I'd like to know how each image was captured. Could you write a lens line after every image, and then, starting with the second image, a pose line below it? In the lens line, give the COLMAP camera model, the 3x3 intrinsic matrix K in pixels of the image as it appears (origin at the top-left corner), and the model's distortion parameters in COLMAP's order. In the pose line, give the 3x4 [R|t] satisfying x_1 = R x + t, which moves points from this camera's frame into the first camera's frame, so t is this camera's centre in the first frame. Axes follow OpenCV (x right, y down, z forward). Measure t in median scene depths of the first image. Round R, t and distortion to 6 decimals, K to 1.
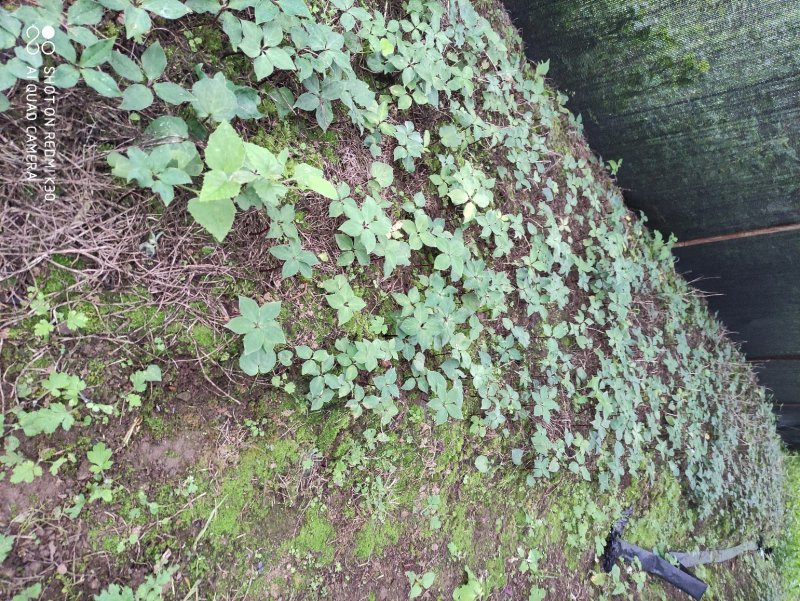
lens RADIAL K [[596.8, 0, 400.7], [0, 596.8, 302.6], [0, 0, 1]] dist [0.030372, -0.018546]
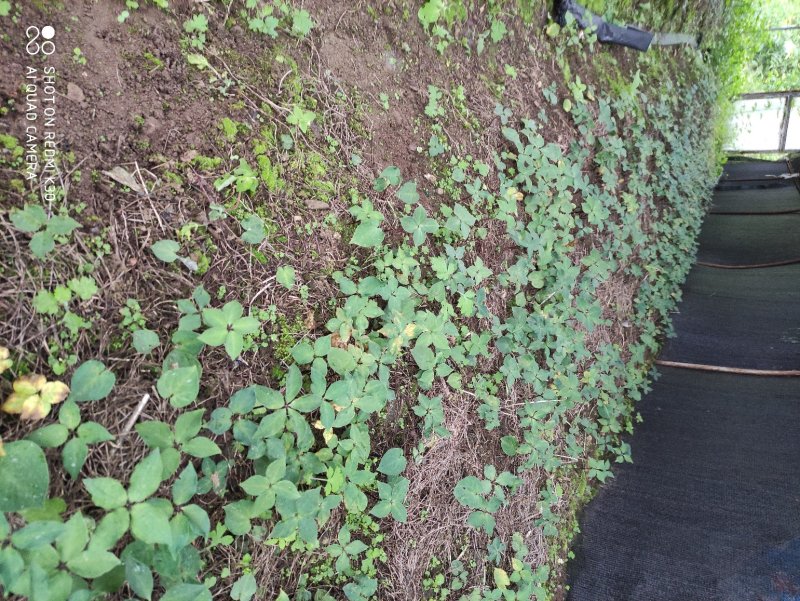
lens RADIAL K [[596.8, 0, 401.9], [0, 596.8, 301.9], [0, 0, 1]] dist [0.030372, -0.018546]
pose [[0.957706, -0.287700, -0.005338, -0.074348], [0.244406, 0.803514, 0.542800, 0.314407], [-0.151874, -0.521147, 0.839845, -0.107476]]
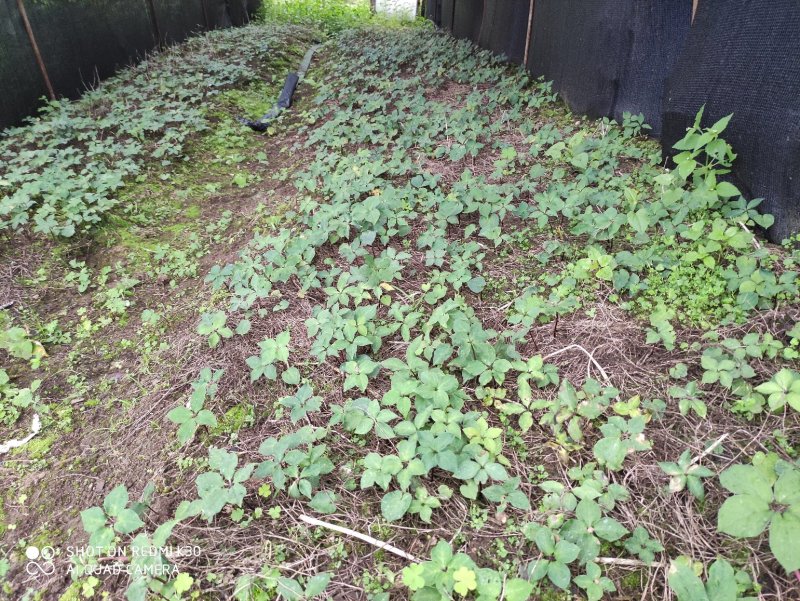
lens RADIAL K [[596.8, 0, 403.0], [0, 596.8, 302.9], [0, 0, 1]] dist [0.030372, -0.018546]
pose [[-0.181773, -0.978389, 0.098558, -0.556831], [0.936064, -0.141458, 0.322140, 0.296629], [-0.301237, 0.150813, 0.941548, -0.912016]]
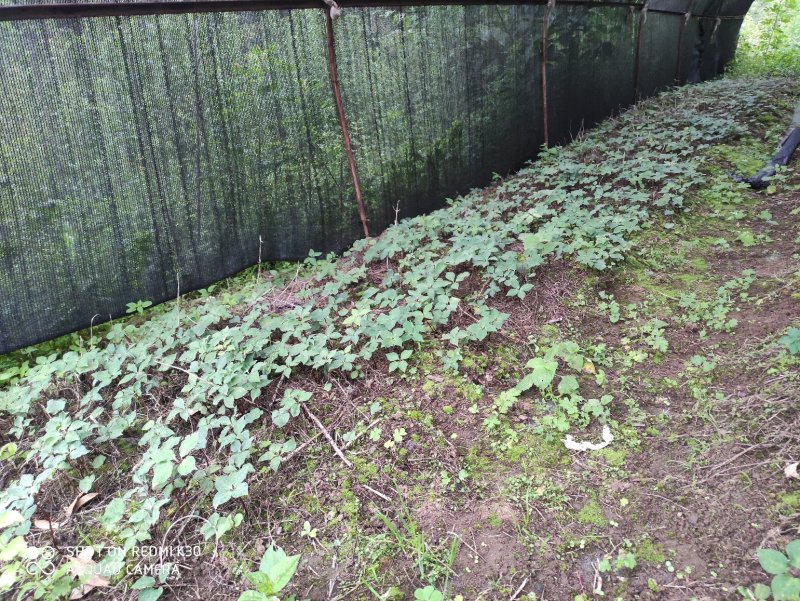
lens RADIAL K [[596.8, 0, 399.7], [0, 596.8, 300.1], [0, 0, 1]] dist [0.030372, -0.018546]
pose [[0.147879, -0.970797, 0.188903, -0.566781], [0.958321, 0.093444, -0.269980, -0.014585], [0.244444, 0.220954, 0.944154, -0.937563]]
